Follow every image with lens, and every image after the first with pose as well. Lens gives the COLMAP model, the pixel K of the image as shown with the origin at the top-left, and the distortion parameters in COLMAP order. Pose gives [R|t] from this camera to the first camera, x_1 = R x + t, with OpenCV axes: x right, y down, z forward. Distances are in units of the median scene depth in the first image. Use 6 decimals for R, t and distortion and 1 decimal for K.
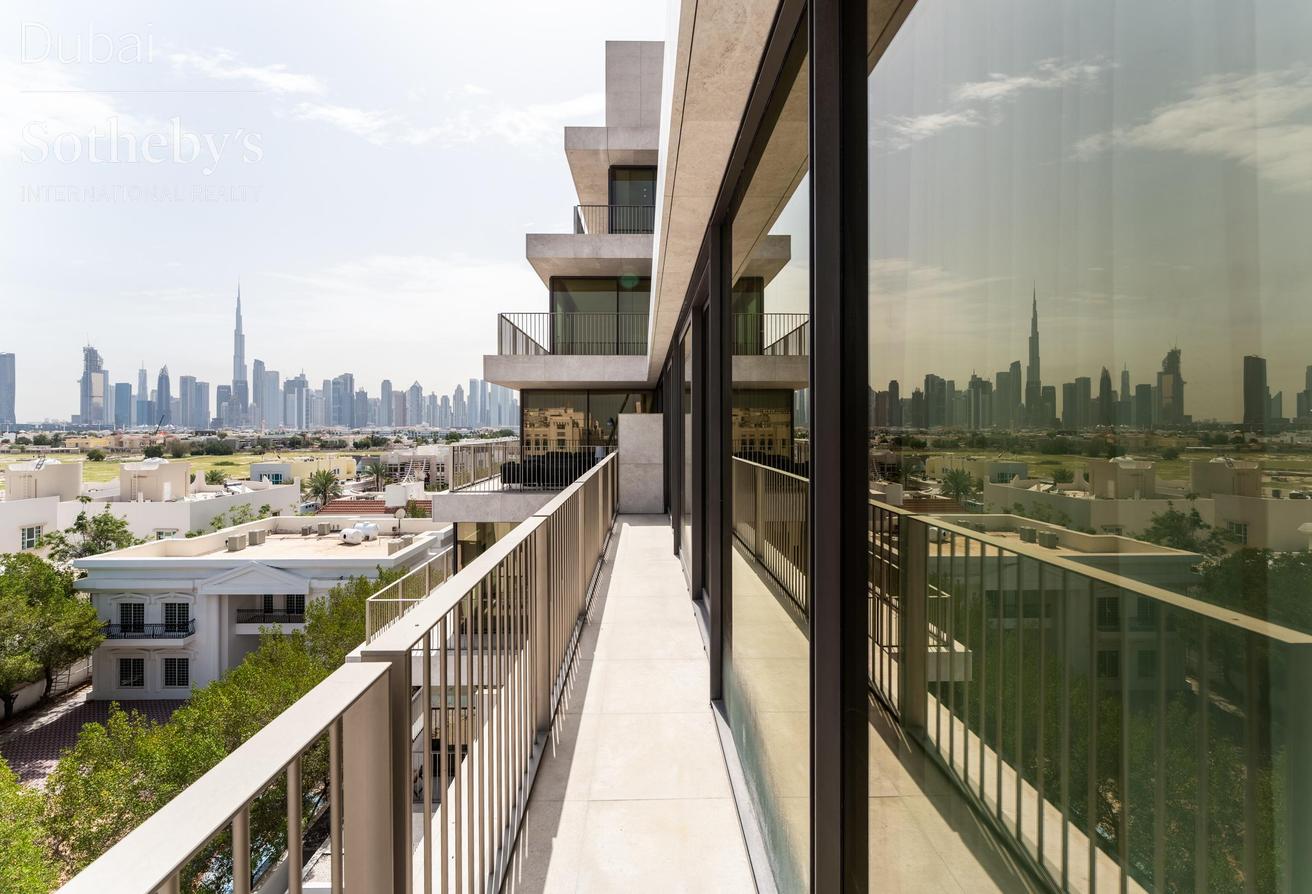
lens RADIAL K [[542.2, 0, 648.0], [0, 542.2, 431.1], [0, 0, 1]] dist [-0.001627, 0.000476]
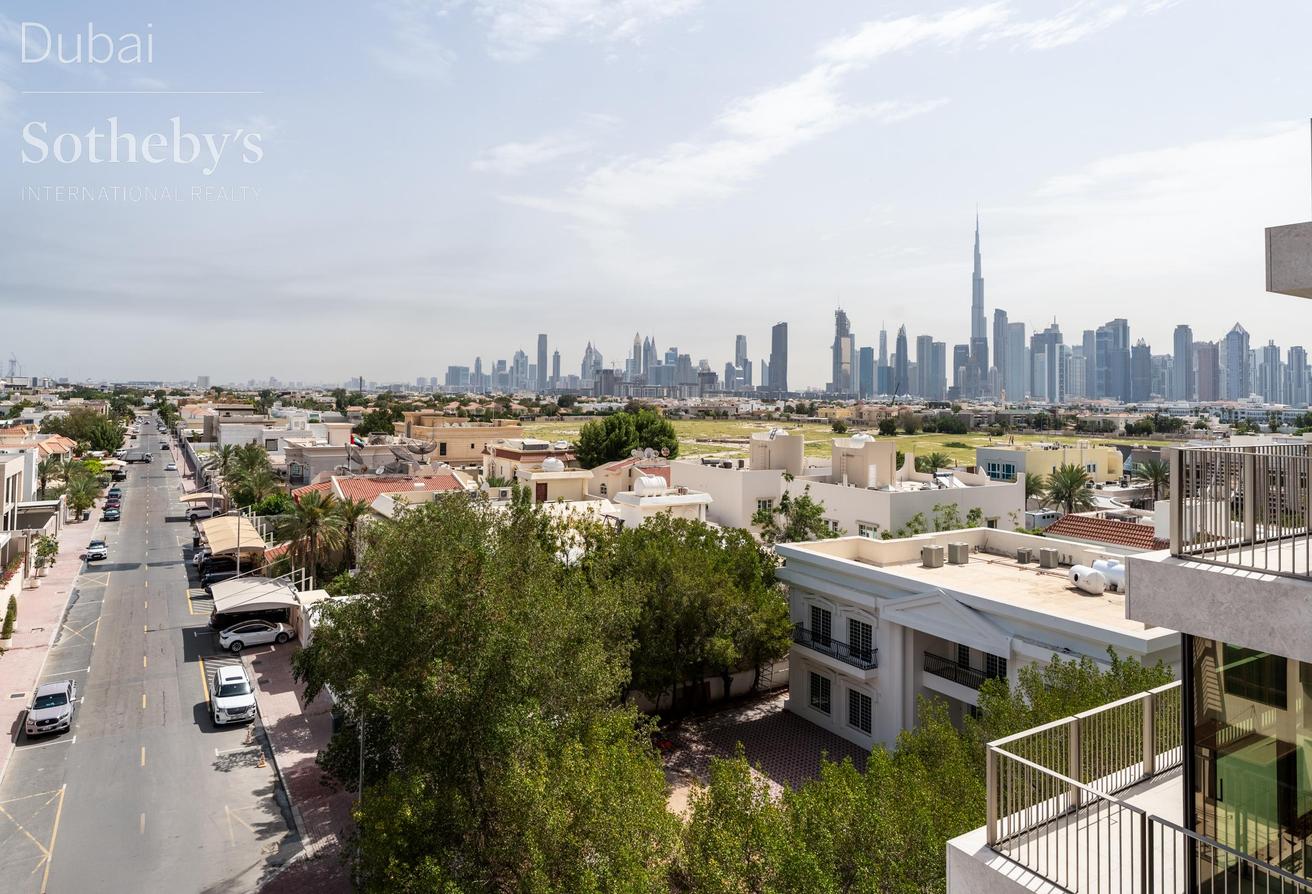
lens RADIAL K [[811.7, 0, 642.7], [0, 811.7, 363.4], [0, 0, 1]] dist [-0.017739, 0.004524]
pose [[0.502828, -0.022889, -0.864083, -0.026160], [-0.022927, 0.998944, -0.039804, -0.003562], [0.864082, 0.039826, 0.501773, 0.324810]]
